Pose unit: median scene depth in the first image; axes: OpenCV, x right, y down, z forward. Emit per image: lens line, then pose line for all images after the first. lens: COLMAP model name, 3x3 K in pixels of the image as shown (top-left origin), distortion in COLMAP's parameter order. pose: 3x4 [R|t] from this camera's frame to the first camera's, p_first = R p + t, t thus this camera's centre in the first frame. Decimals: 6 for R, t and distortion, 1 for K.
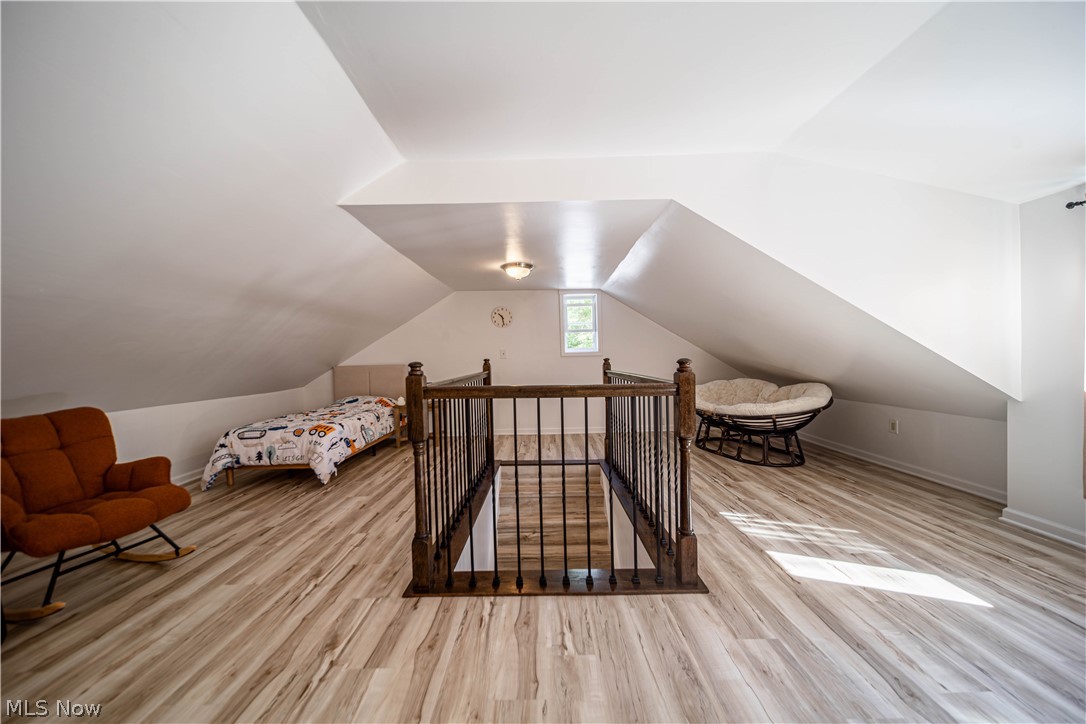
lens RADIAL K [[386.2, 0, 551.1], [0, 386.2, 359.8], [0, 0, 1]] dist [0.000345, -0.000981]
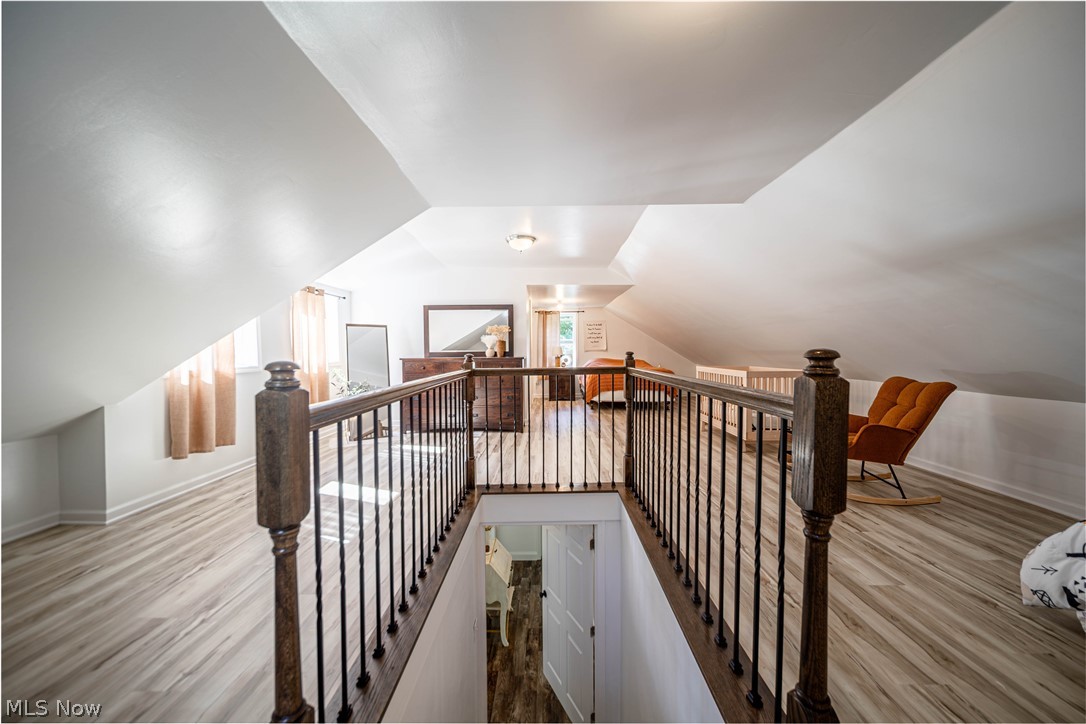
lens RADIAL K [[386.2, 0, 547.6], [0, 386.2, 363.5], [0, 0, 1]] dist [0.000345, -0.000981]
pose [[-0.999382, 0.026171, 0.023467, -0.014871], [0.027003, 0.998991, 0.035889, -0.007259], [-0.022504, 0.036500, -0.999080, 1.439866]]
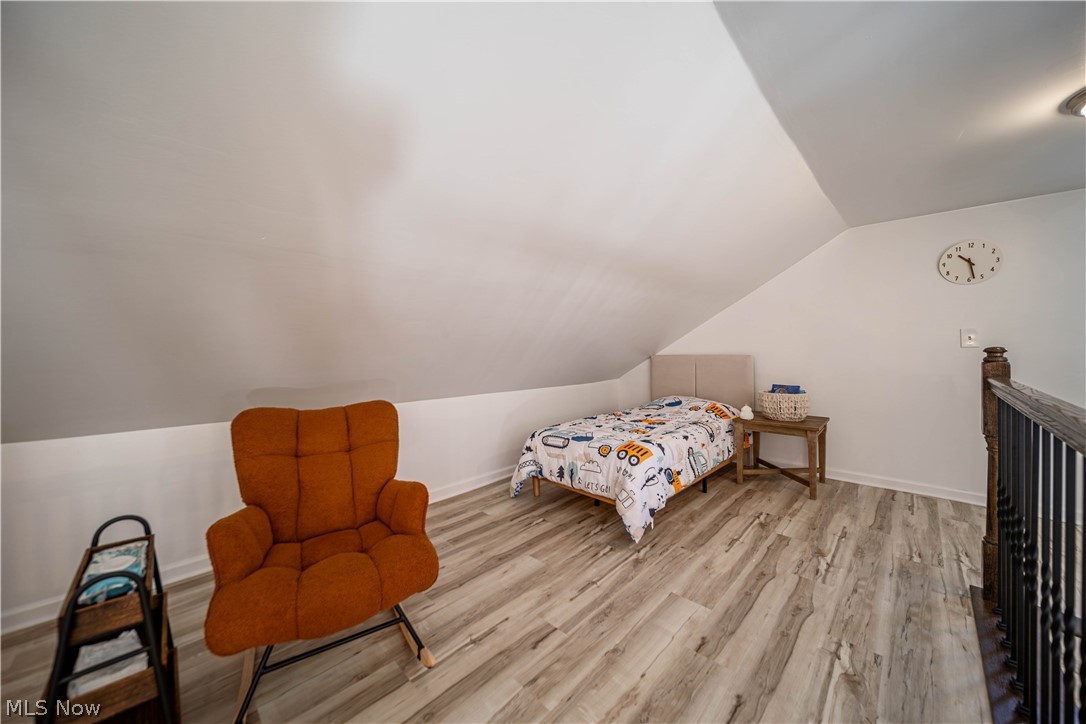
lens RADIAL K [[386.2, 0, 537.2], [0, 386.2, 360.0], [0, 0, 1]] dist [0.000345, -0.000981]
pose [[0.698582, 0.033226, -0.714758, -0.249682], [-0.010546, 0.999291, 0.036145, 0.001161], [0.715452, -0.017713, 0.698437, 0.435102]]
